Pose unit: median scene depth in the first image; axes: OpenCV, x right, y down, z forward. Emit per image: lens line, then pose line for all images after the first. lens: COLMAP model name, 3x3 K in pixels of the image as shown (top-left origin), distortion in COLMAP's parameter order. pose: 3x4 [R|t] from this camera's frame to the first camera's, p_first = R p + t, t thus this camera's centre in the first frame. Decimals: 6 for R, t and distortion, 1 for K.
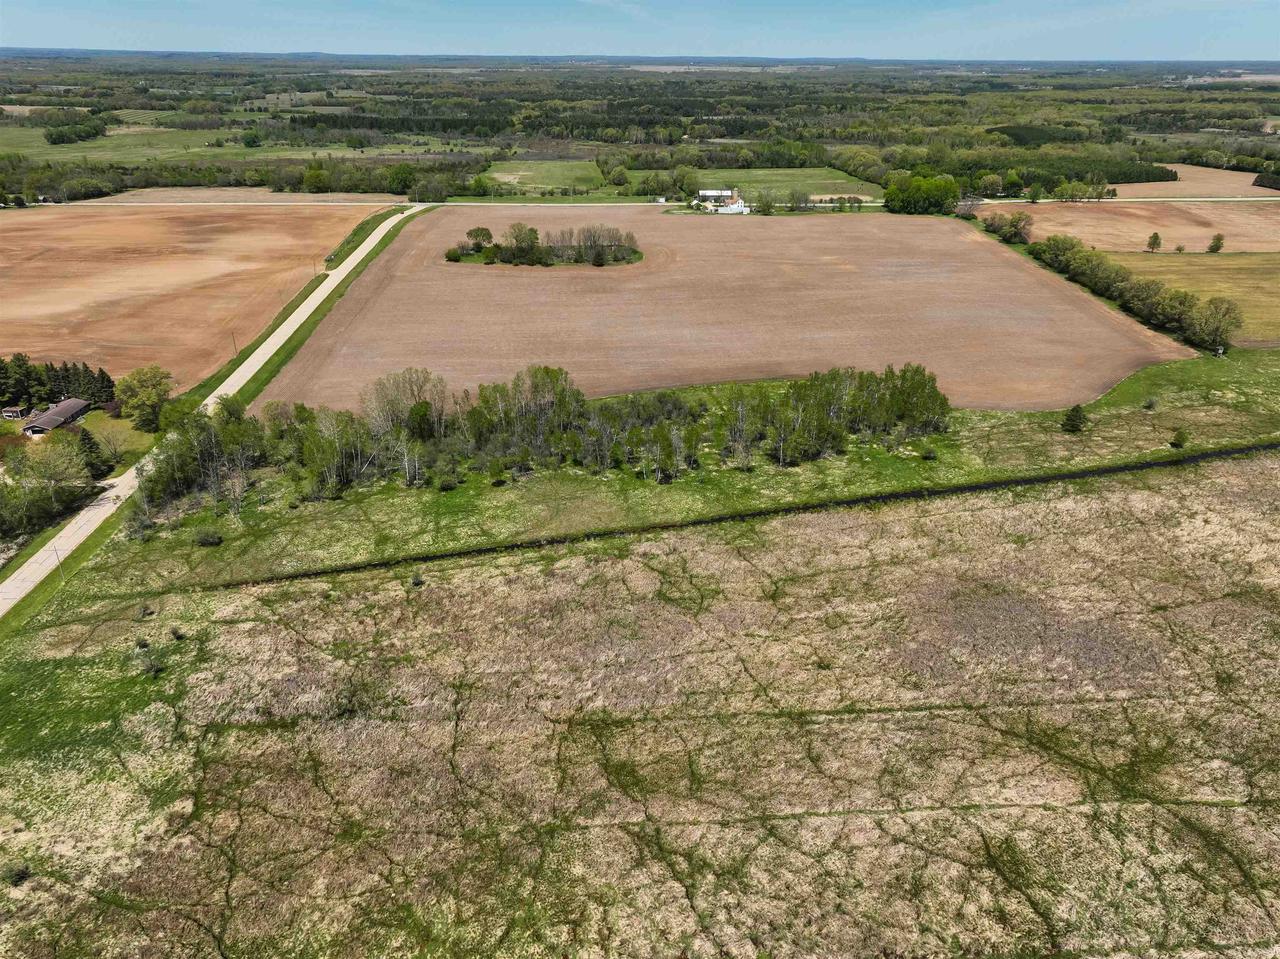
lens RADIAL K [[901.1, 0, 640.6], [0, 901.1, 479.8], [0, 0, 1]] dist [-0.004675, 0.022202]
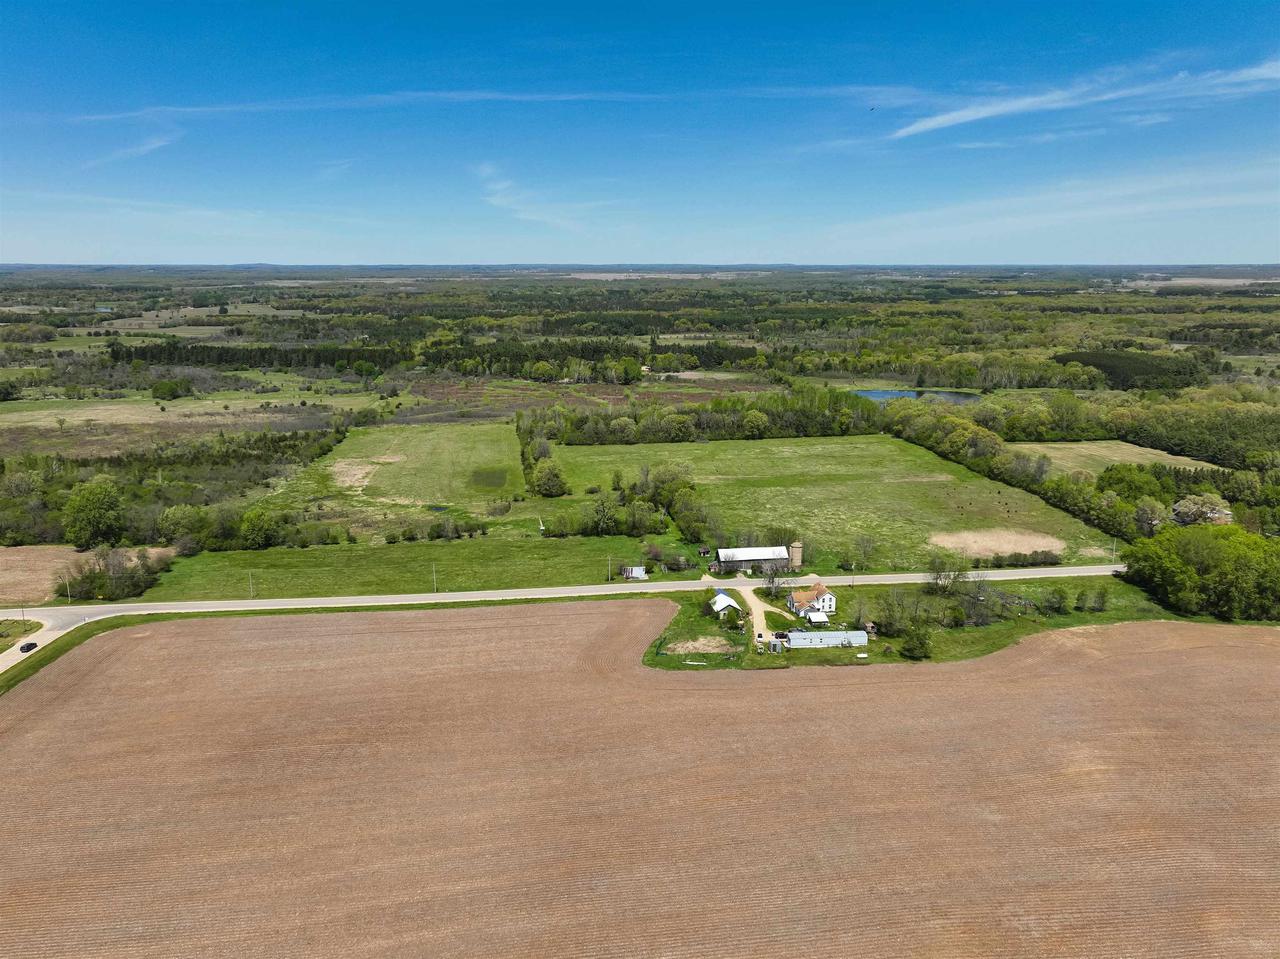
lens RADIAL K [[924.5, 0, 640.0], [0, 924.5, 479.5], [0, 0, 1]] dist [0.010828, -0.002079]
pose [[0.998021, -0.022466, 0.058733, -0.001356], [0.034243, 0.977536, -0.207966, -0.181220], [-0.052741, 0.209566, 0.976371, 0.372877]]
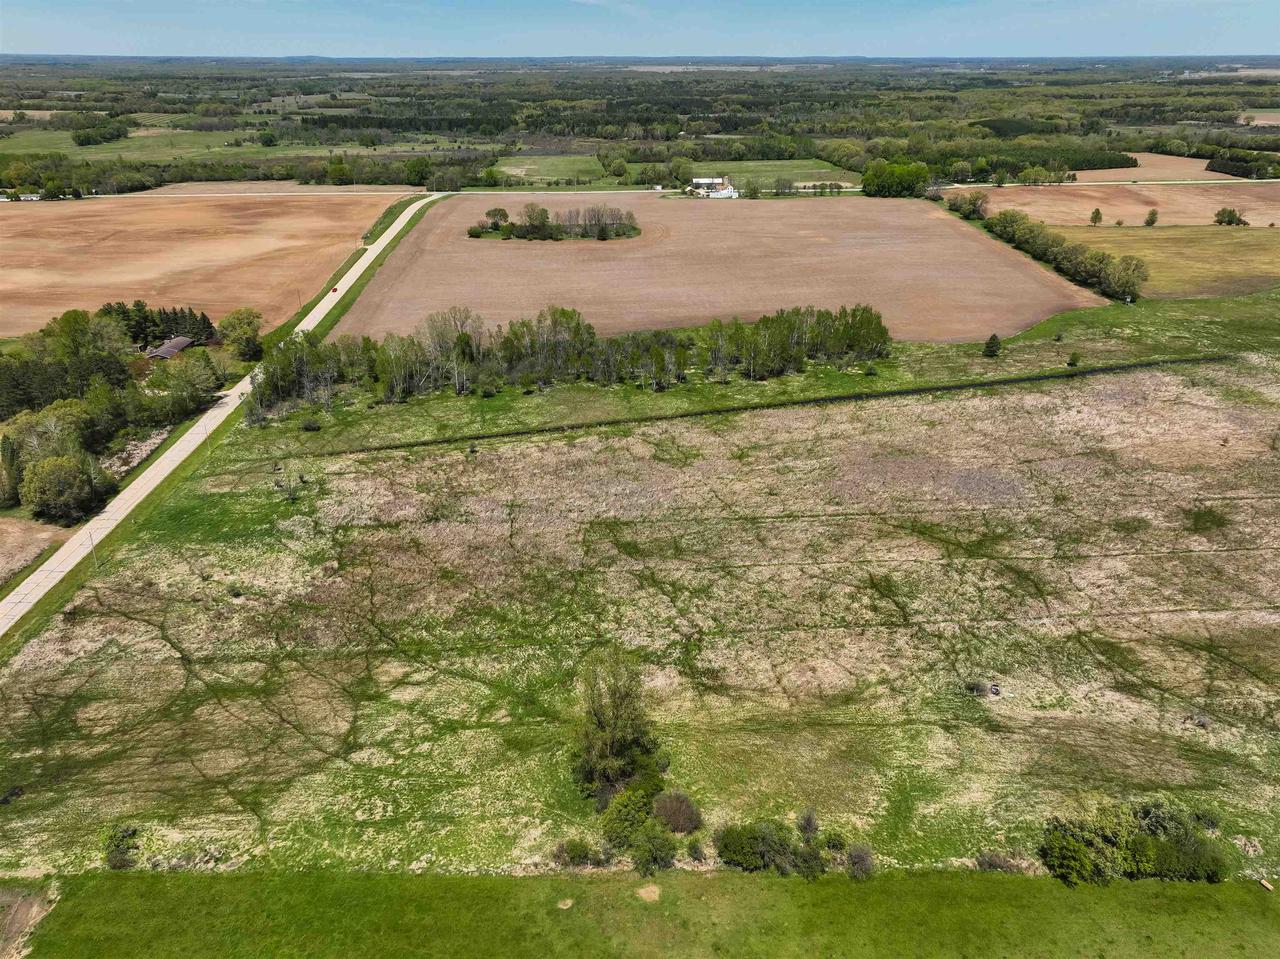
lens RADIAL K [[912.4, 0, 640.6], [0, 912.4, 472.9], [0, 0, 1]] dist [-0.001818, 0.018191]
pose [[0.999959, -0.008899, -0.001827, 0.000515], [0.008877, 0.999894, -0.011498, 0.032935], [0.001929, 0.011481, 0.999932, -0.070073]]
